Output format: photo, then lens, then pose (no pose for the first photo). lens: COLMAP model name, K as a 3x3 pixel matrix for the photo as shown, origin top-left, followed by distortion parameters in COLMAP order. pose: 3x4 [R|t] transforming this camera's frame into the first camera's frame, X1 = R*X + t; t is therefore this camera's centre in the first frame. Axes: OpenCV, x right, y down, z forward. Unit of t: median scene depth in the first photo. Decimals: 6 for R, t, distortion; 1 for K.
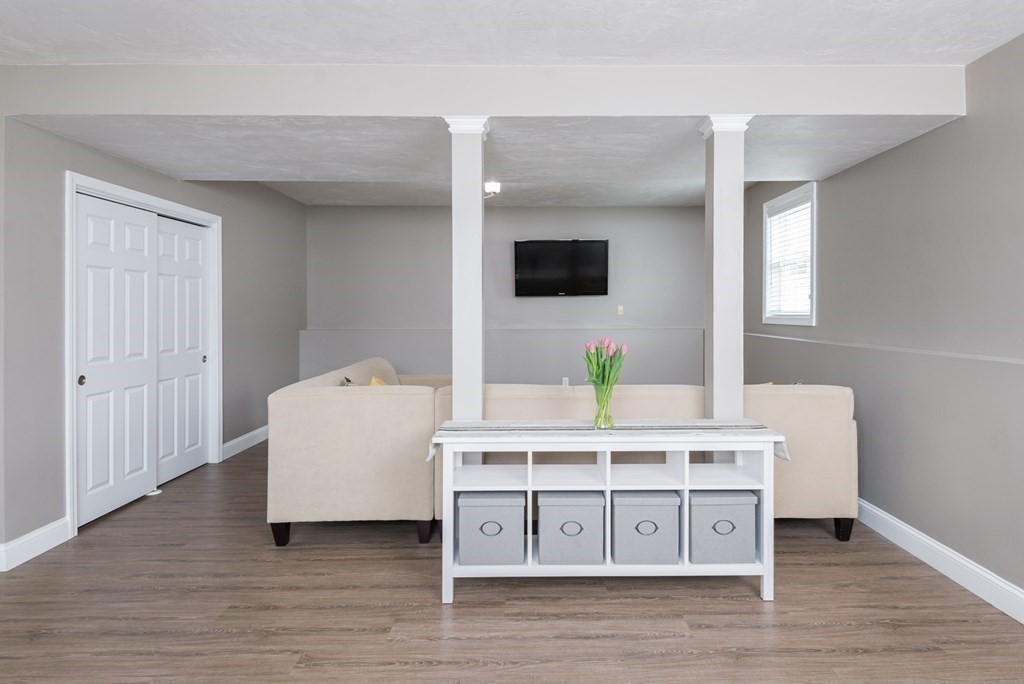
lens RADIAL K [[573.4, 0, 513.8], [0, 573.4, 311.0], [0, 0, 1]] dist [-0.001225, -0.000372]
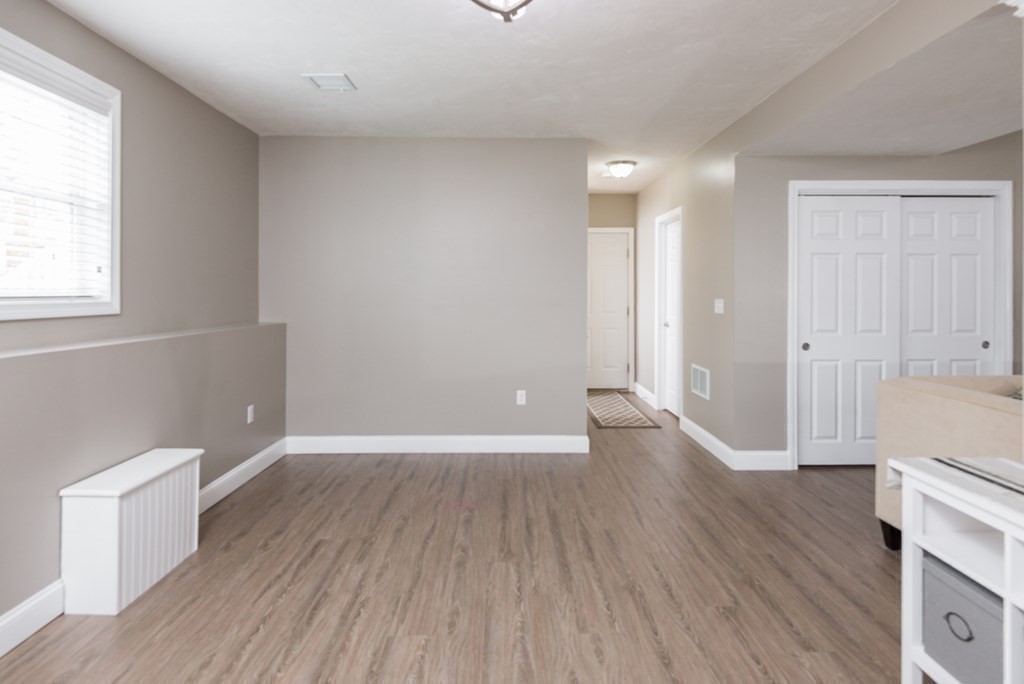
lens RADIAL K [[548.1, 0, 512.7], [0, 548.1, 286.6], [0, 0, 1]] dist [-0.000999, -0.000469]
pose [[0.026579, -0.001734, -0.999645, 0.473510], [-0.002723, 0.999995, -0.001807, -0.005608], [0.999643, 0.002770, 0.026575, 0.388933]]
